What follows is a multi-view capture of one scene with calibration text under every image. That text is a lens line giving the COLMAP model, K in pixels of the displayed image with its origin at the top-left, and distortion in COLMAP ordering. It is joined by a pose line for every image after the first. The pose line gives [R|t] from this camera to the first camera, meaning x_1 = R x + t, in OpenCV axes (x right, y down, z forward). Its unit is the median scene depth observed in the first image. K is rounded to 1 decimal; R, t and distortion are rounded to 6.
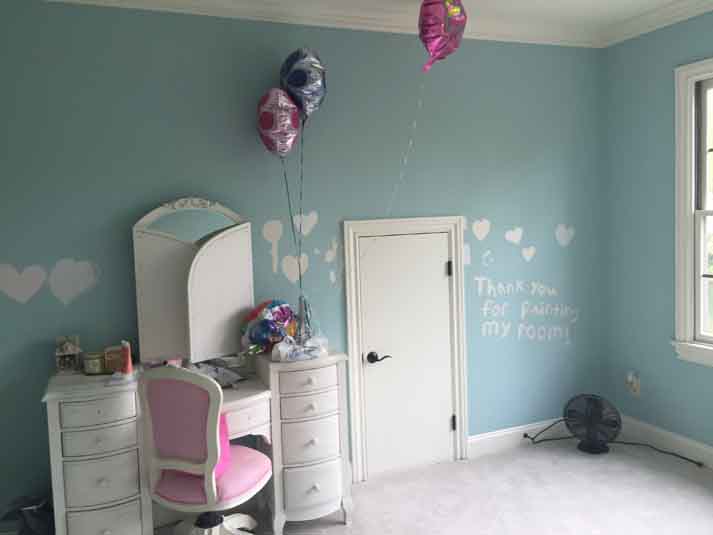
lens RADIAL K [[641.9, 0, 357.4], [0, 641.9, 256.3], [0, 0, 1]] dist [0.094393, -0.007118]
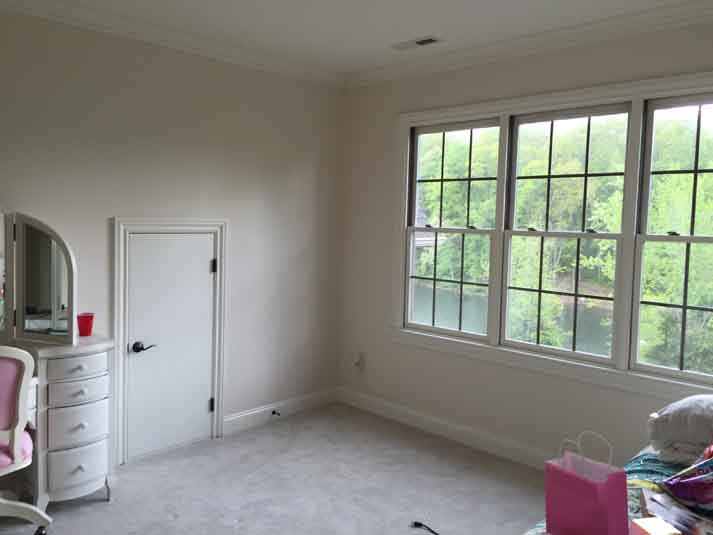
lens RADIAL K [[641.9, 0, 357.4], [0, 641.9, 256.3], [0, 0, 1]] dist [0.094393, -0.007118]
pose [[0.921415, 0.039472, 0.386570, -0.064698], [-0.035852, 0.999220, -0.016574, 0.013073], [-0.386922, 0.001412, 0.922111, -0.128291]]
